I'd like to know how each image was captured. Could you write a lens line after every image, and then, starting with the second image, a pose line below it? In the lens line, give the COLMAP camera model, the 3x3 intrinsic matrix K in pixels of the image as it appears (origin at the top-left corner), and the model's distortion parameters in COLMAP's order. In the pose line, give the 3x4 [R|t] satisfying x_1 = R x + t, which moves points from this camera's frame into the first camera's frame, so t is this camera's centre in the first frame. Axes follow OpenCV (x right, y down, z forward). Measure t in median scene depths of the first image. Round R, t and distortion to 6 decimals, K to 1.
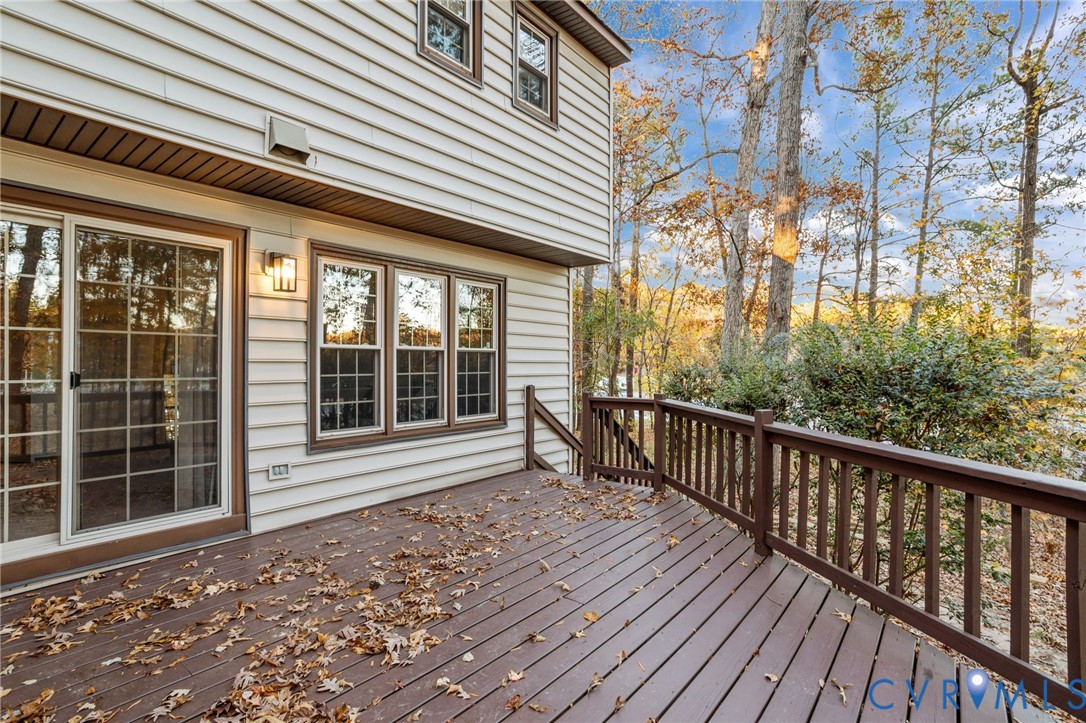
lens RADIAL K [[516.9, 0, 541.8], [0, 516.9, 364.5], [0, 0, 1]] dist [0.003414, 0.000675]
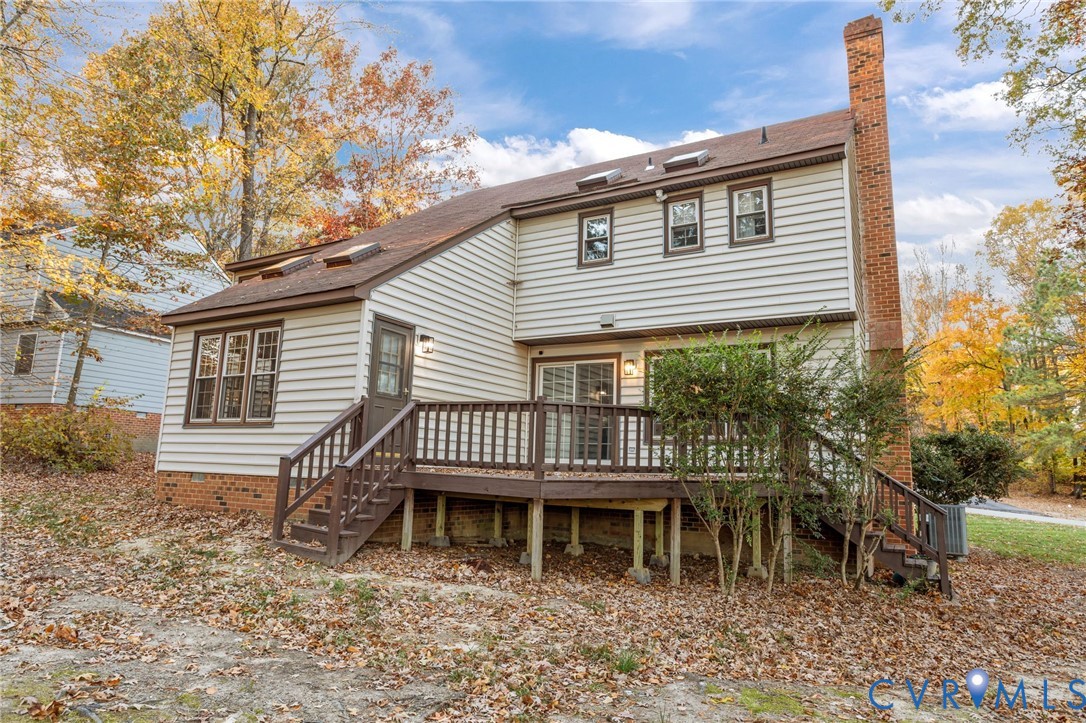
lens RADIAL K [[633.6, 0, 542.1], [0, 633.6, 358.5], [0, 0, 1]] dist [-0.001646, 0.000273]
pose [[0.165483, -0.173453, -0.970840, 1.882209], [-0.034644, 0.982782, -0.181492, 0.272481], [0.985604, 0.063667, 0.156625, 0.093306]]
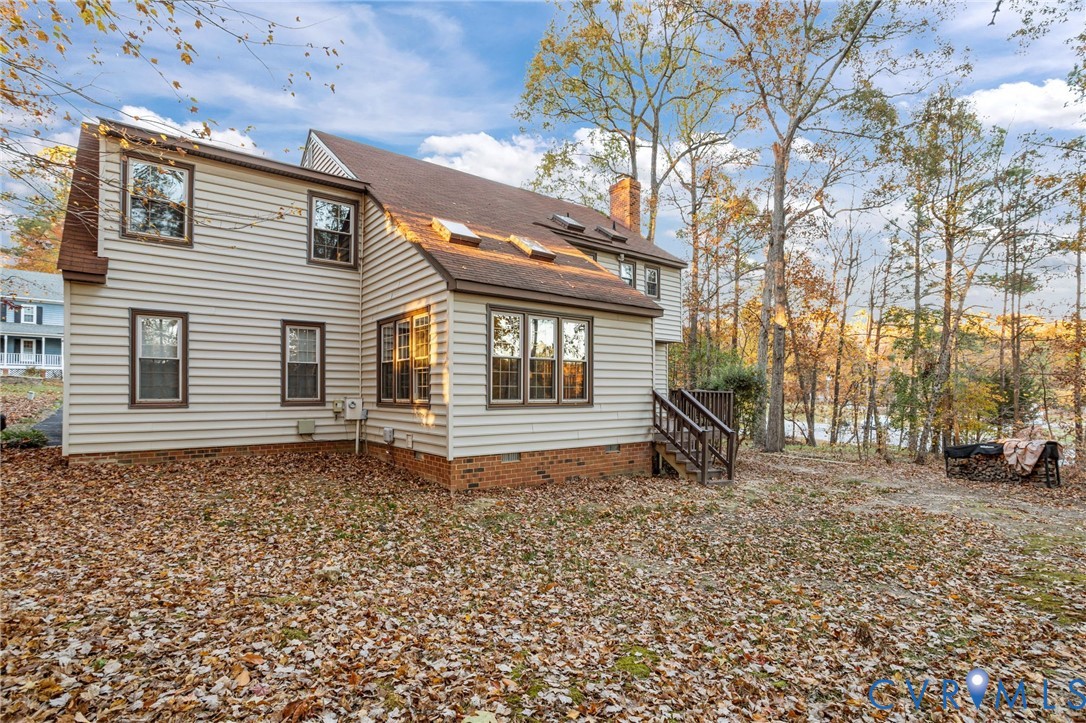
lens RADIAL K [[515.3, 0, 544.2], [0, 515.3, 367.5], [0, 0, 1]] dist [0.001364, 0.000601]
pose [[0.970704, -0.015392, -0.239786, 0.099705], [0.002868, 0.998617, -0.052490, 0.106954], [0.240262, 0.050264, 0.969406, -2.351123]]
